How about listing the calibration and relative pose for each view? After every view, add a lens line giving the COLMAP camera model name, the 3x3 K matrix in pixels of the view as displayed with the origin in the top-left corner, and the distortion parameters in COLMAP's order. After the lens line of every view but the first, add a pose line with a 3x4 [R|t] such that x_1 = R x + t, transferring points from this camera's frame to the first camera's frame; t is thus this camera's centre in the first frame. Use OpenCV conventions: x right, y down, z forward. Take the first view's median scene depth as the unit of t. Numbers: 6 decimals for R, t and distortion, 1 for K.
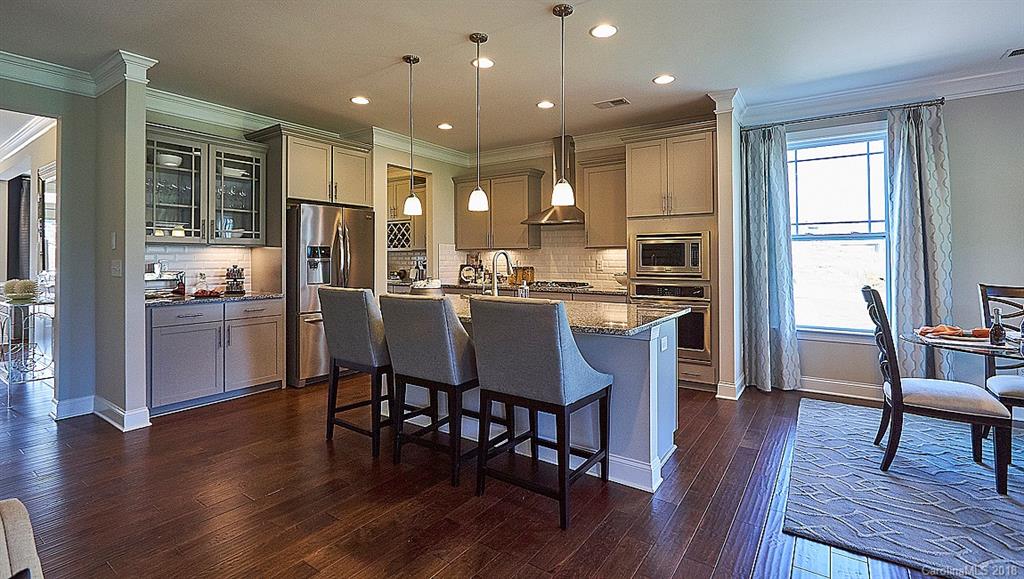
lens RADIAL K [[458.8, 0, 516.7], [0, 458.8, 255.0], [0, 0, 1]] dist [-0.024402, 0.008168]
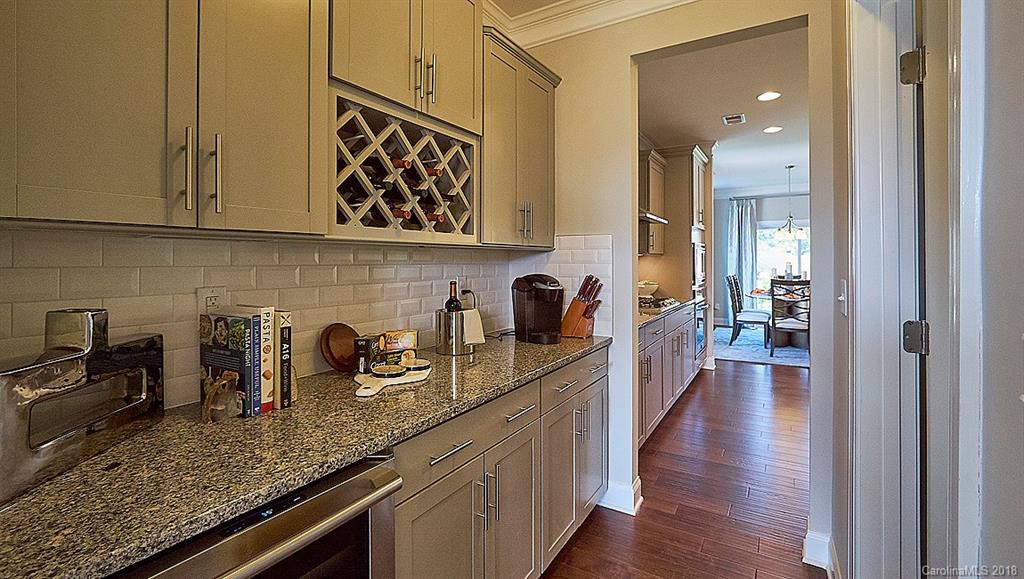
lens RADIAL K [[458.8, 0, 523.7], [0, 458.8, 252.6], [0, 0, 1]] dist [-0.024402, 0.008168]
pose [[-0.068161, 0.004810, 0.997663, -0.793659], [-0.006351, 0.999966, -0.005255, -0.004481], [-0.997654, -0.006694, -0.068128, 1.515405]]
